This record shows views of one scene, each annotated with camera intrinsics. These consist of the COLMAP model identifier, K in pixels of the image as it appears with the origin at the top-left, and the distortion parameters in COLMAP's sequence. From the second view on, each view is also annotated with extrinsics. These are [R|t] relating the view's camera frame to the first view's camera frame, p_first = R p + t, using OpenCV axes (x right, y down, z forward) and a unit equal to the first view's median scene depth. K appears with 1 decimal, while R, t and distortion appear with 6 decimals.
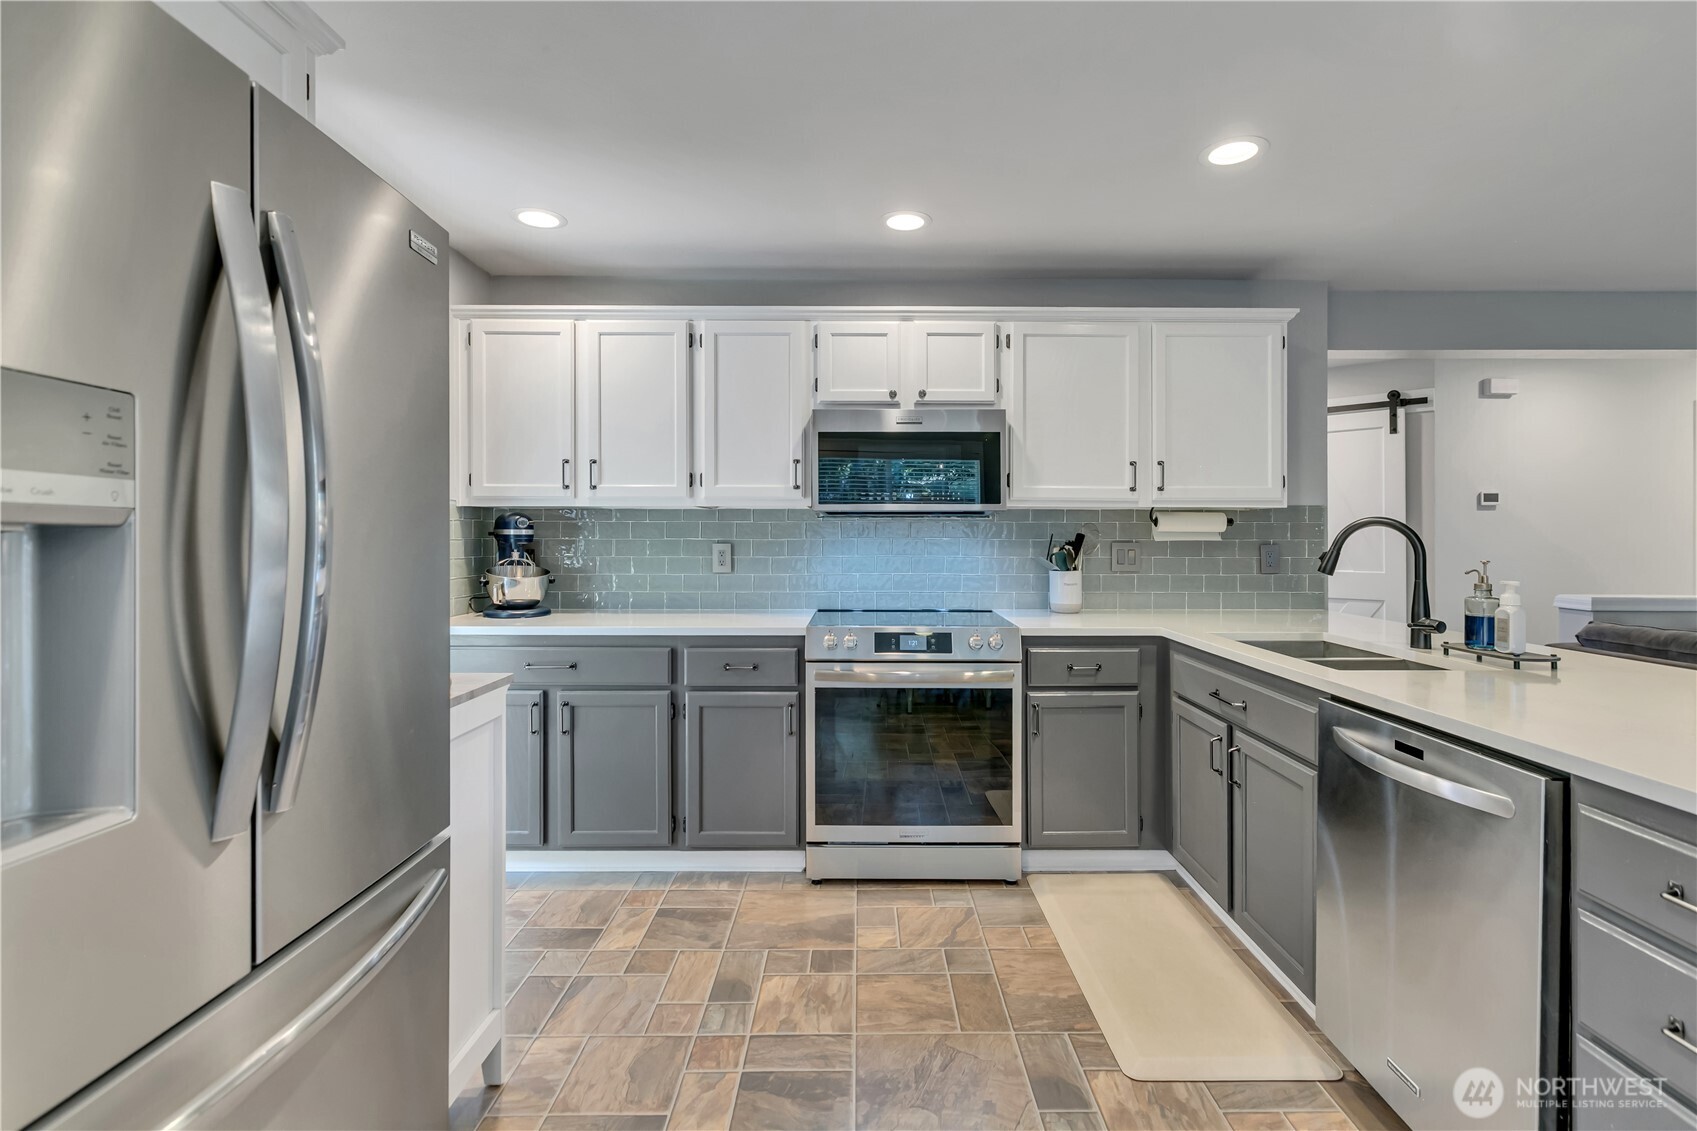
lens RADIAL K [[778.1, 0, 869.5], [0, 778.1, 535.0], [0, 0, 1]] dist [-0.000912, 0.000329]
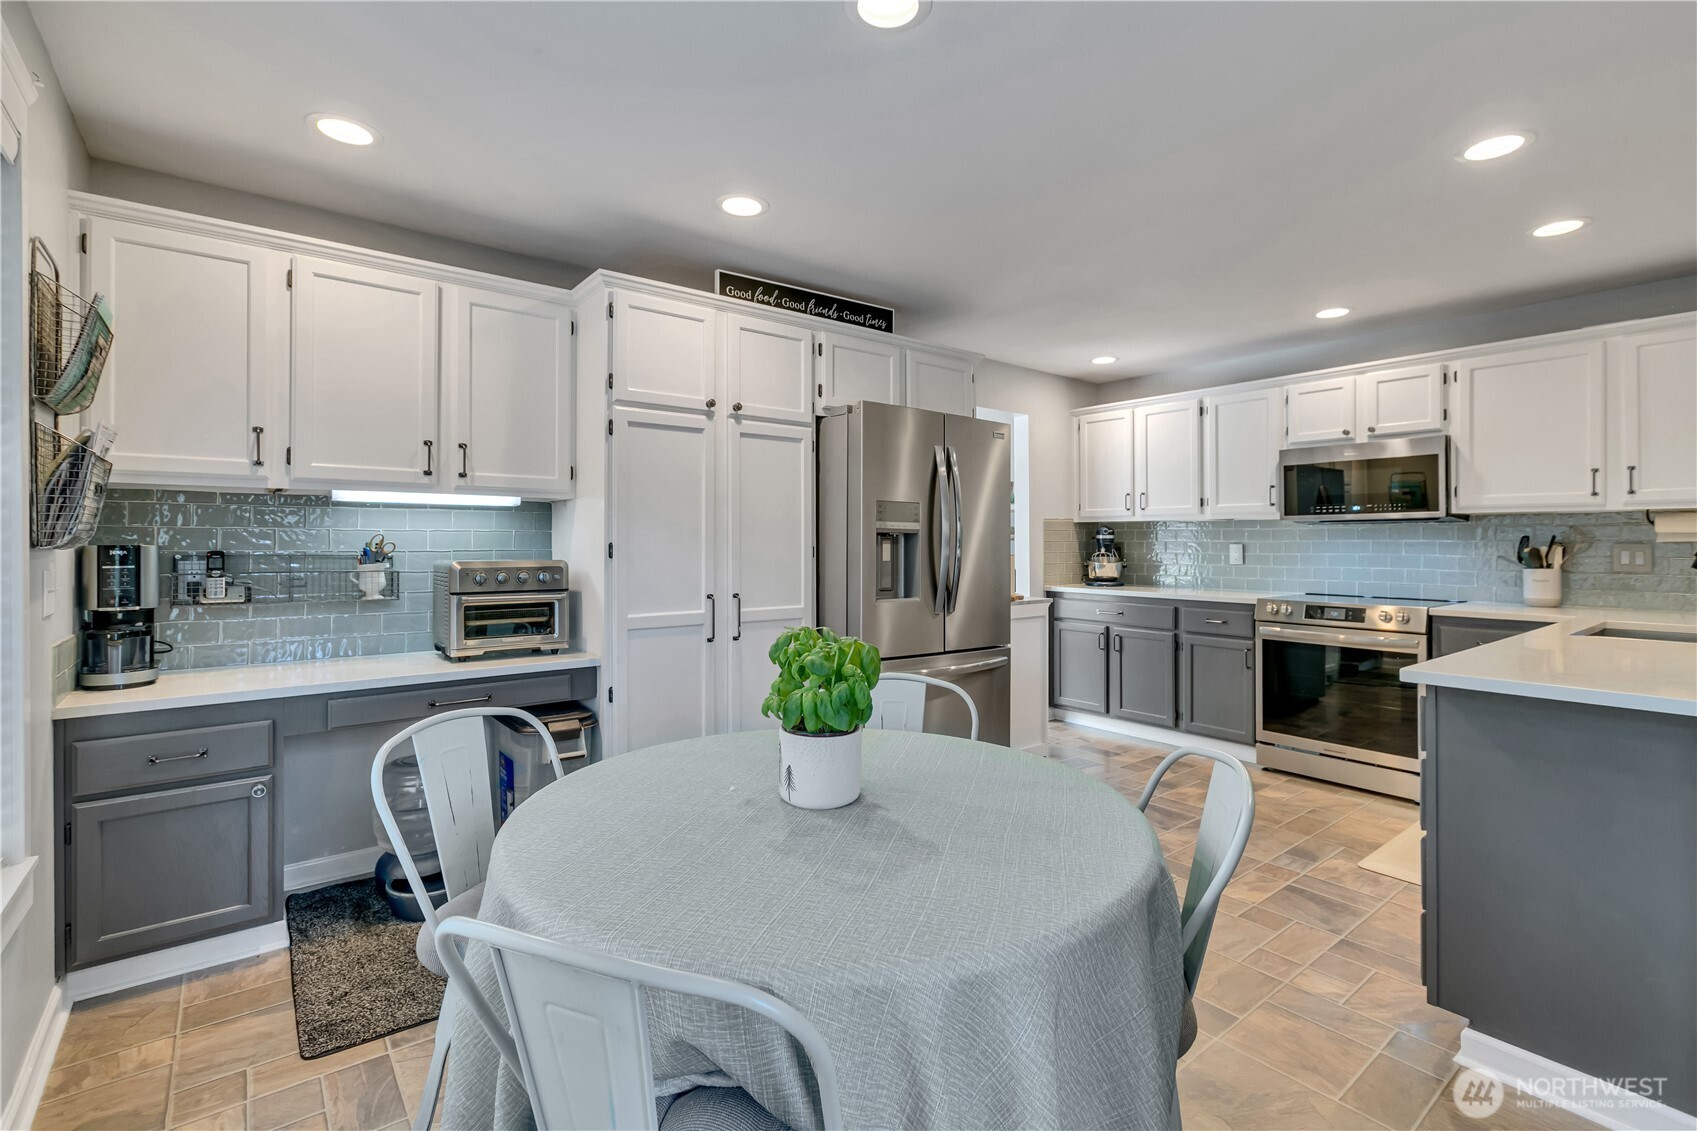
lens RADIAL K [[778.1, 0, 869.5], [0, 778.1, 535.0], [0, 0, 1]] dist [-0.000912, 0.000329]
pose [[0.631774, -0.007821, -0.775113, 0.548760], [0.001208, 0.999958, -0.009105, 0.007207], [0.775152, 0.004816, 0.631757, -0.480295]]
